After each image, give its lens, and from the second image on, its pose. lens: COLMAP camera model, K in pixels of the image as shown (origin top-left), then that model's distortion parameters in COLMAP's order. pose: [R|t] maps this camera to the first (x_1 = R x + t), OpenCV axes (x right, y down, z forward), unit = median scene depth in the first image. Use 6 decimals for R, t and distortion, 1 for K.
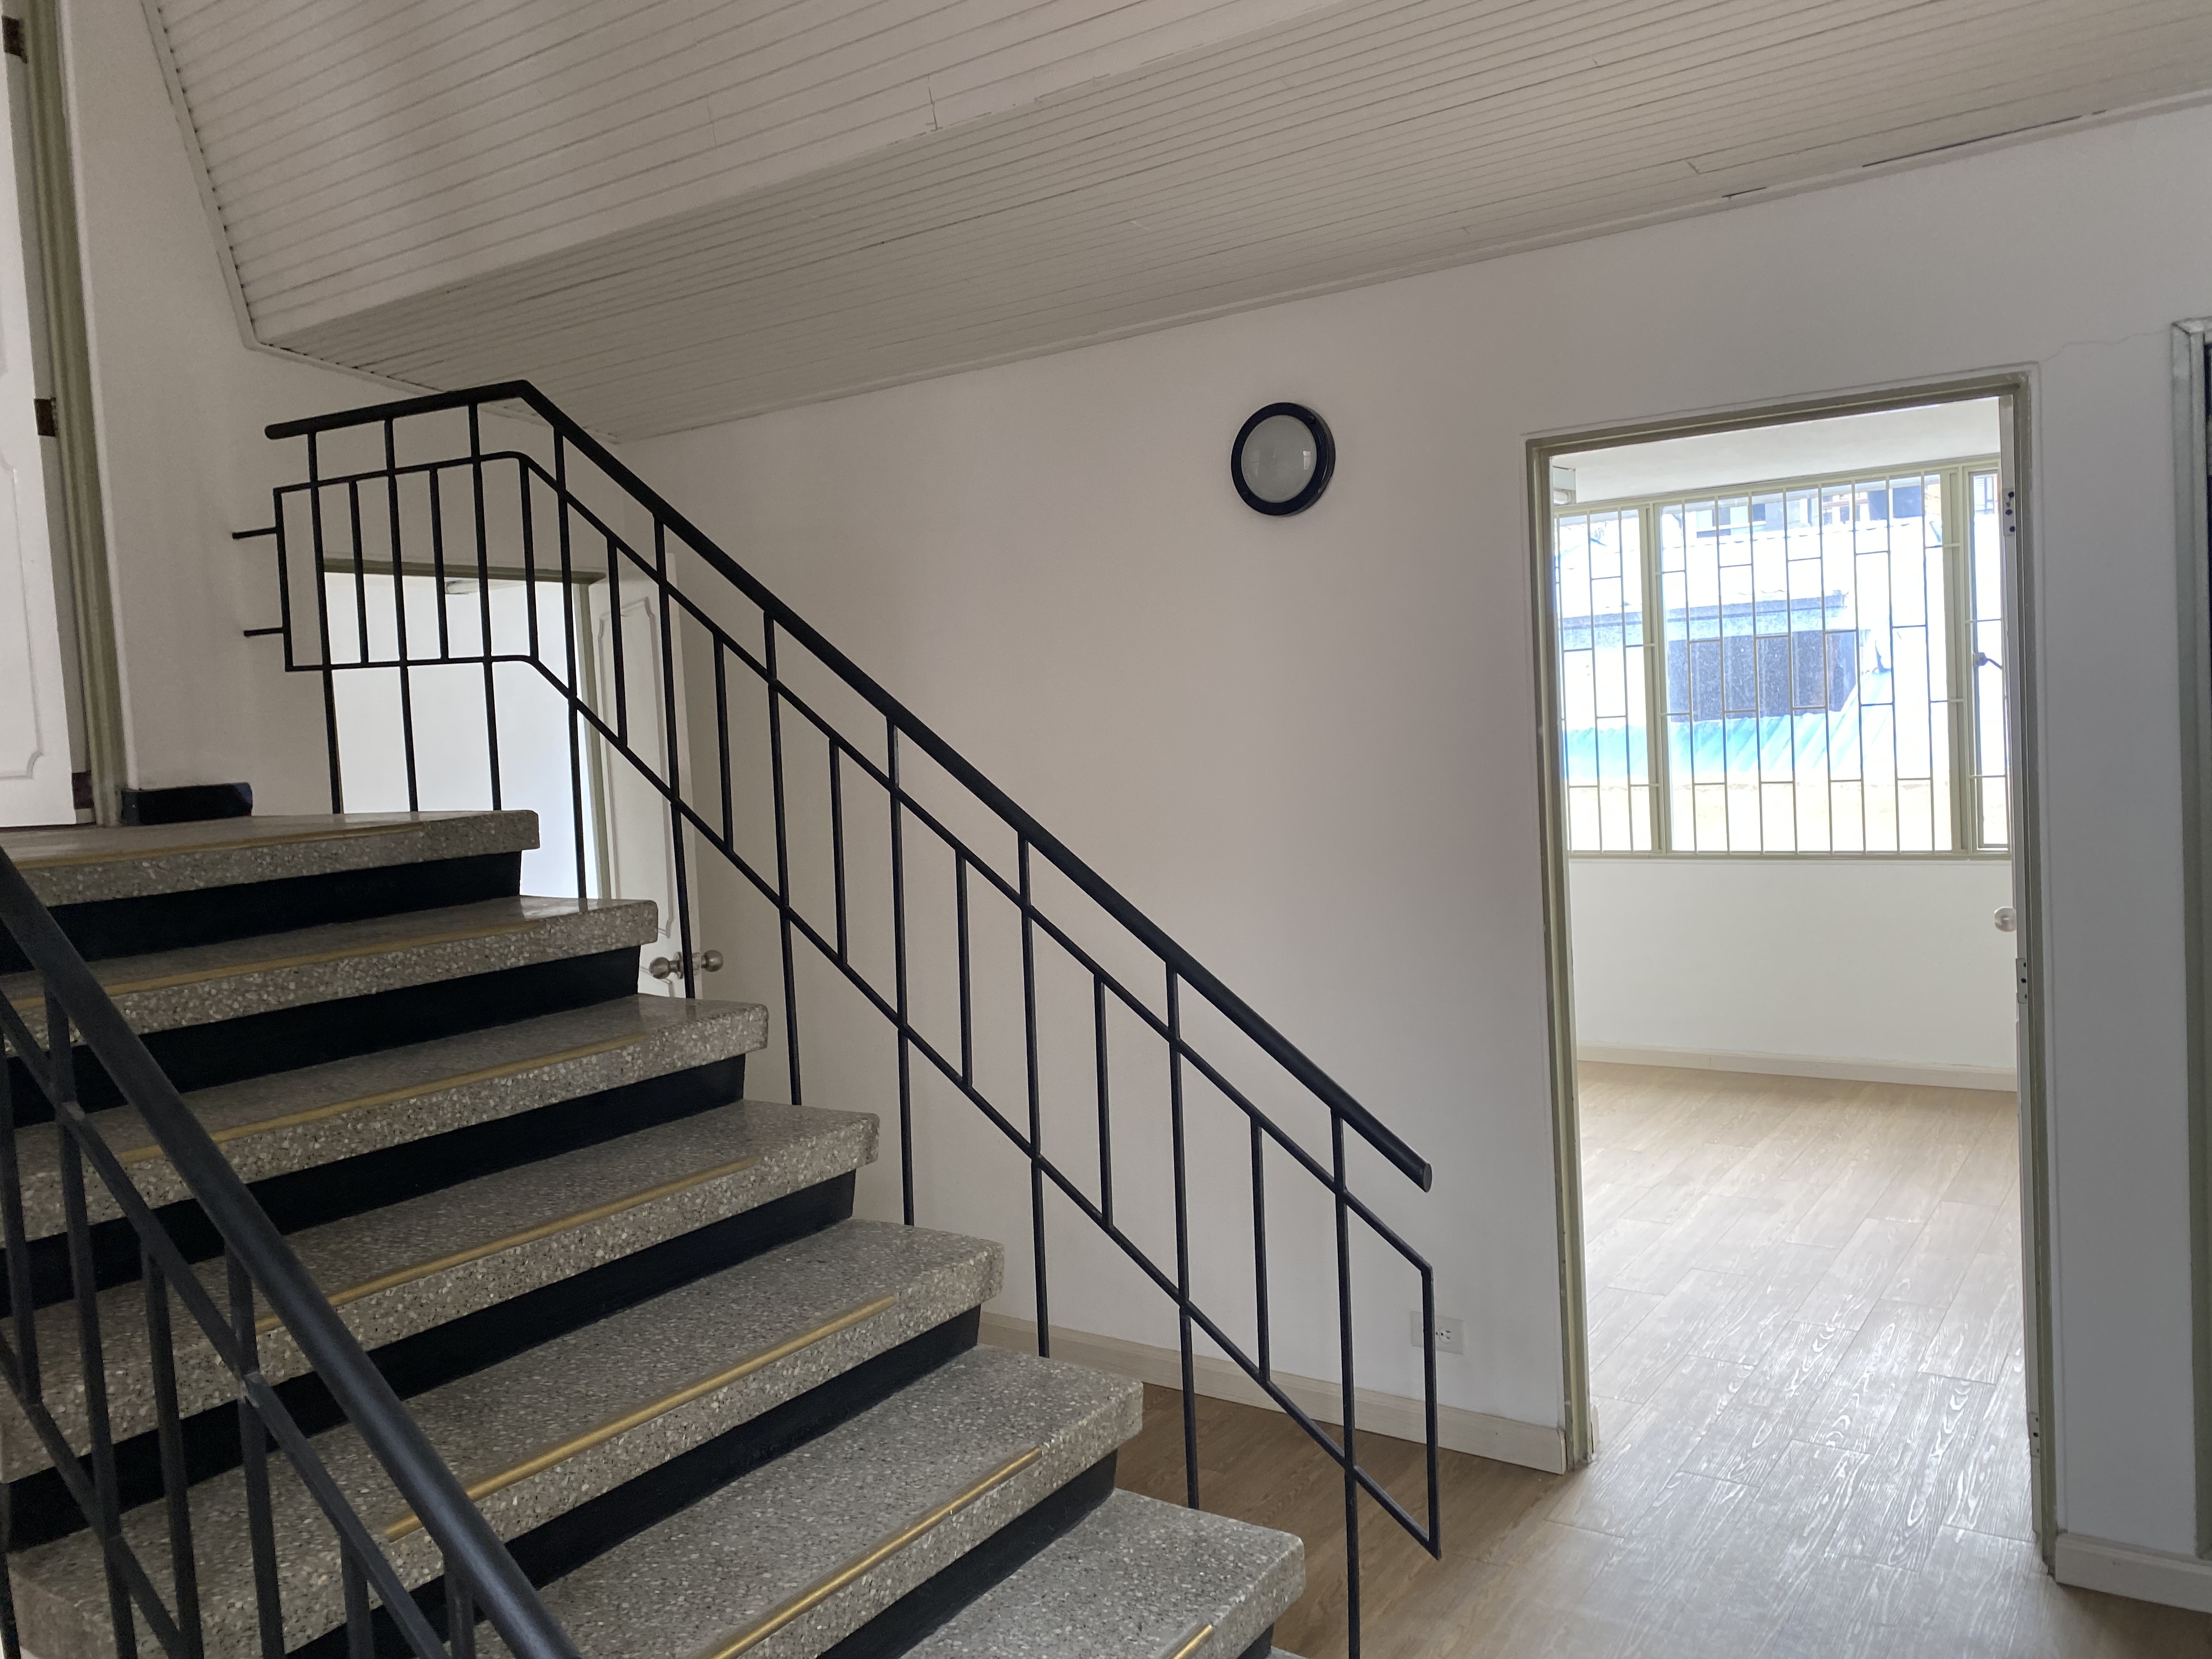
lens RADIAL K [[1694.3, 0, 1123.1], [0, 1694.3, 813.6], [0, 0, 1]] dist [0.053127, -0.032973]
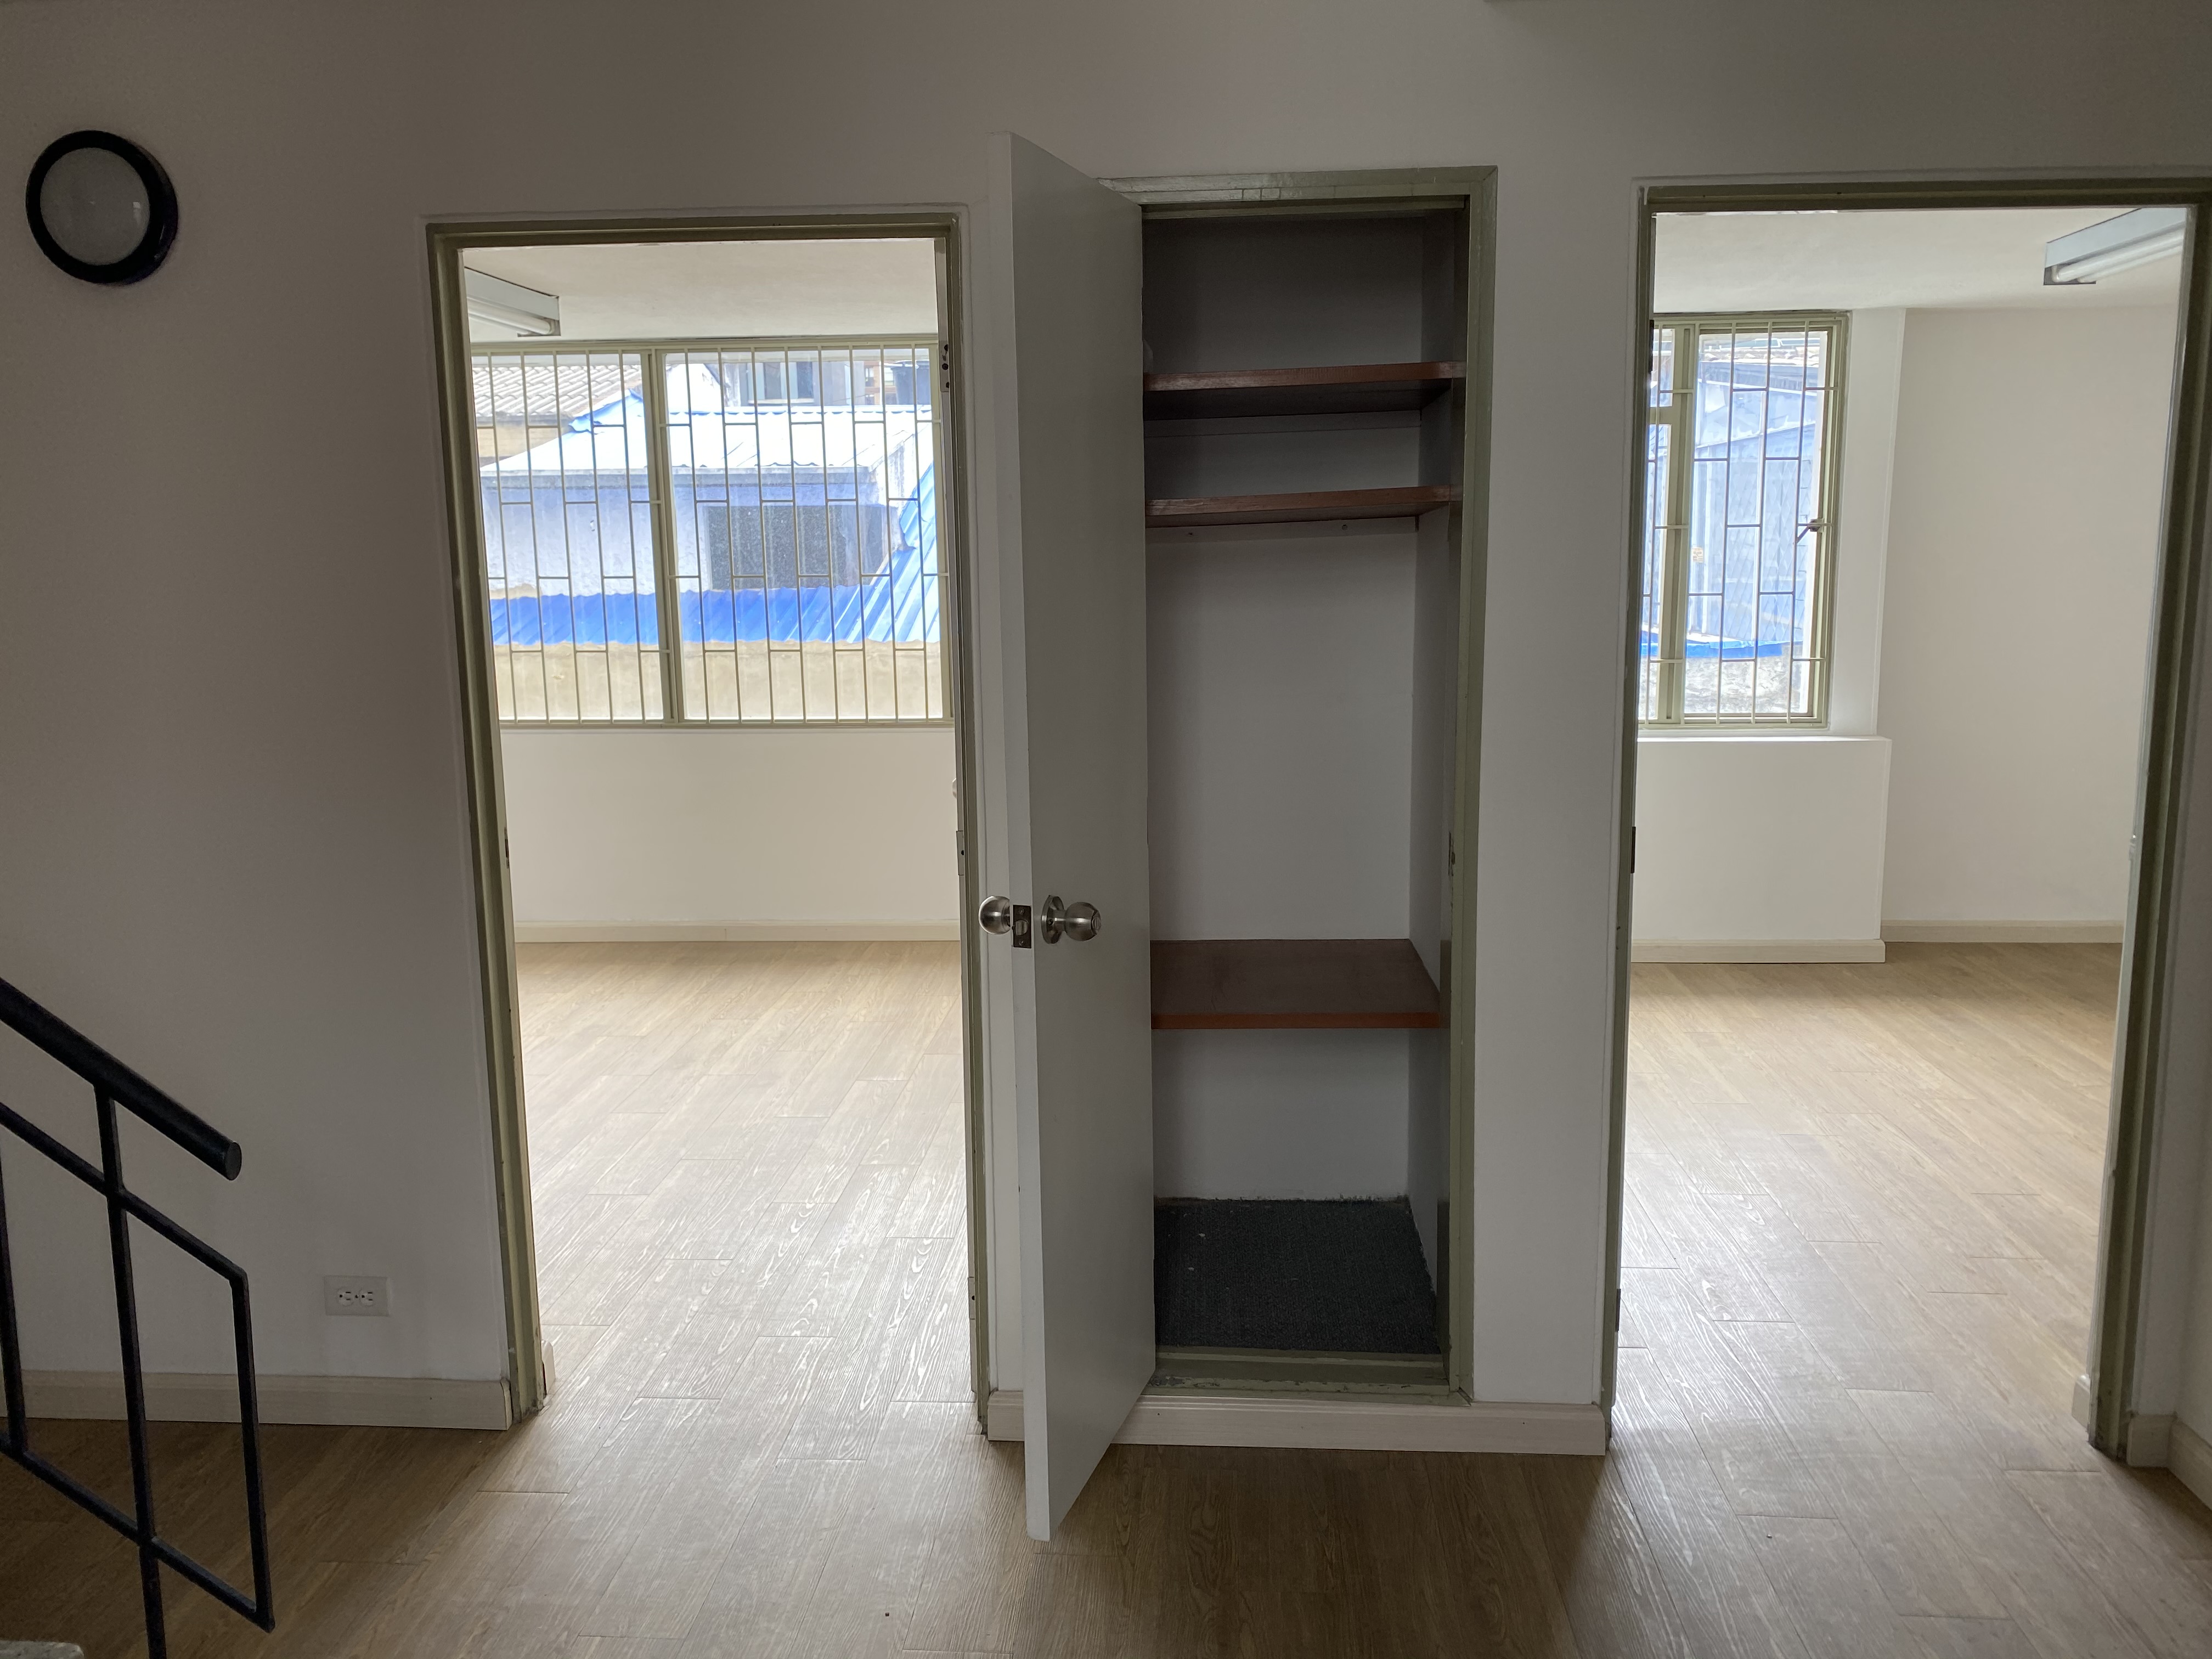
lens RADIAL K [[1694.3, 0, 1104.7], [0, 1694.3, 800.3], [0, 0, 1]] dist [0.053127, -0.032973]
pose [[0.863052, -0.032309, 0.504080, 0.084284], [-0.003155, 0.997588, 0.069343, -0.000378], [-0.505105, -0.061437, 0.860869, 0.098607]]
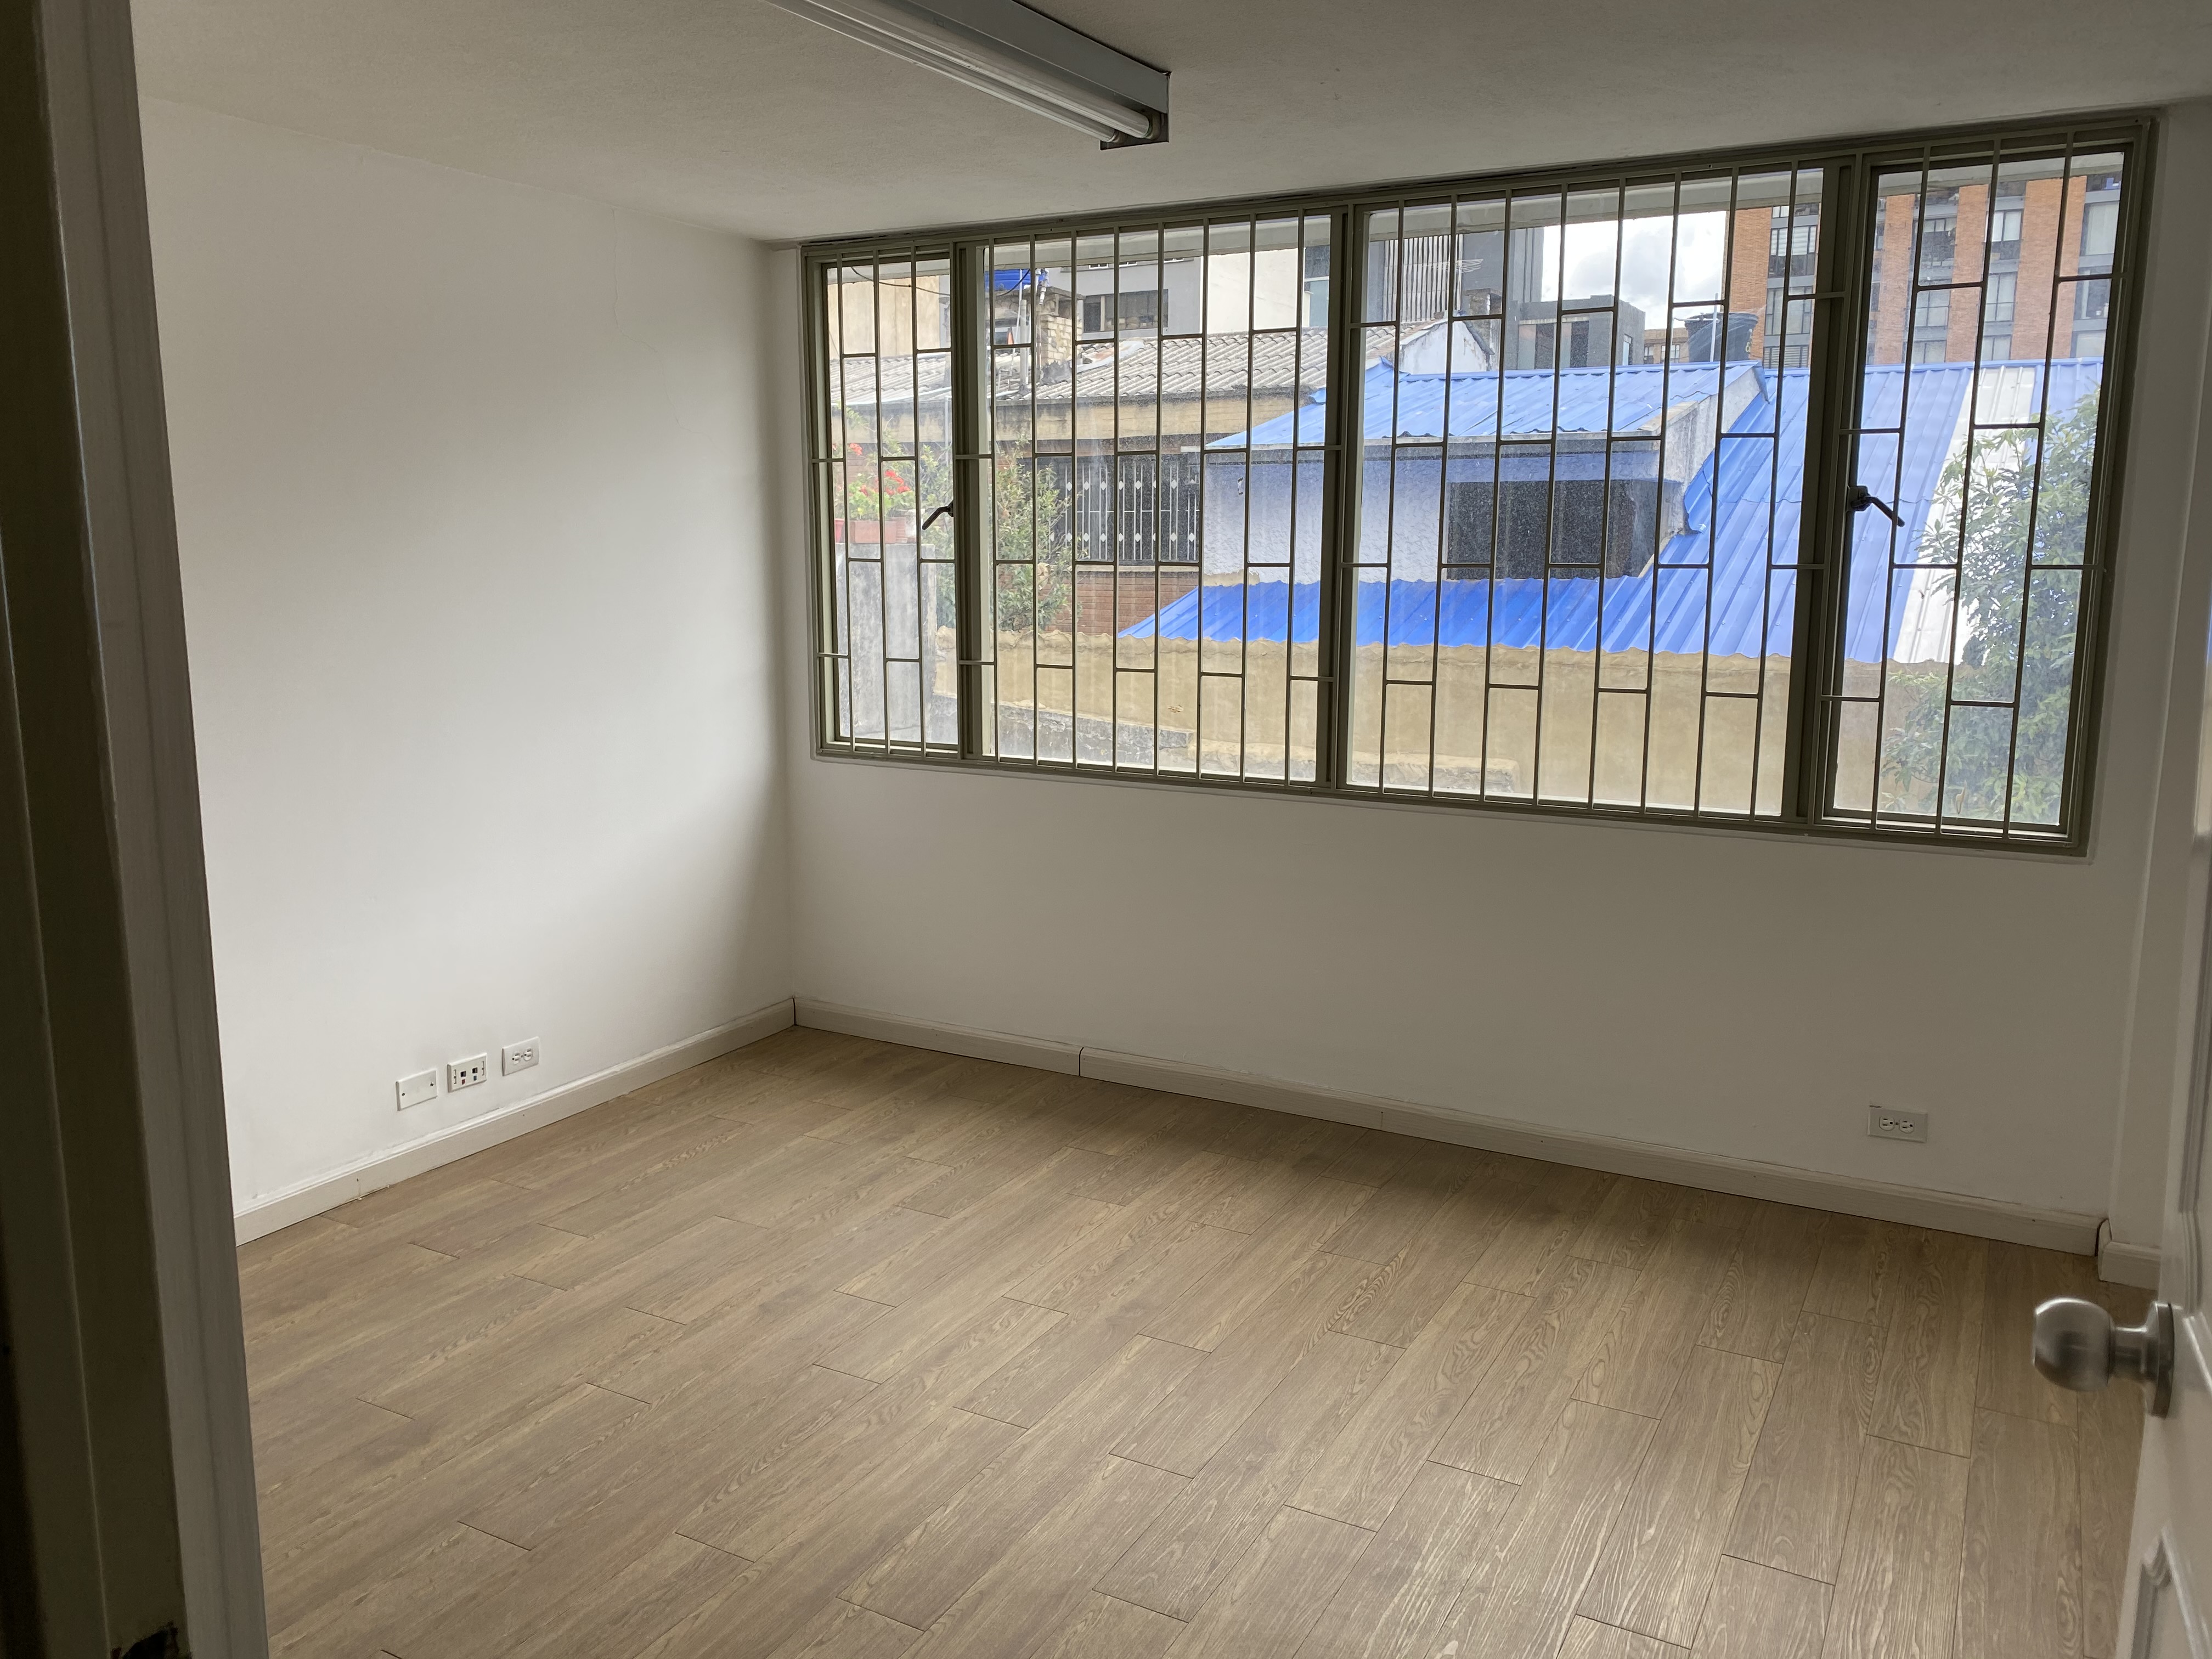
lens RADIAL K [[1694.3, 0, 1085.6], [0, 1694.3, 821.3], [0, 0, 1]] dist [0.053127, -0.032973]
pose [[0.994415, 0.041491, 0.097047, 0.348316], [-0.051779, 0.993016, 0.106015, -0.053979], [-0.091970, -0.110448, 0.989617, 0.816484]]
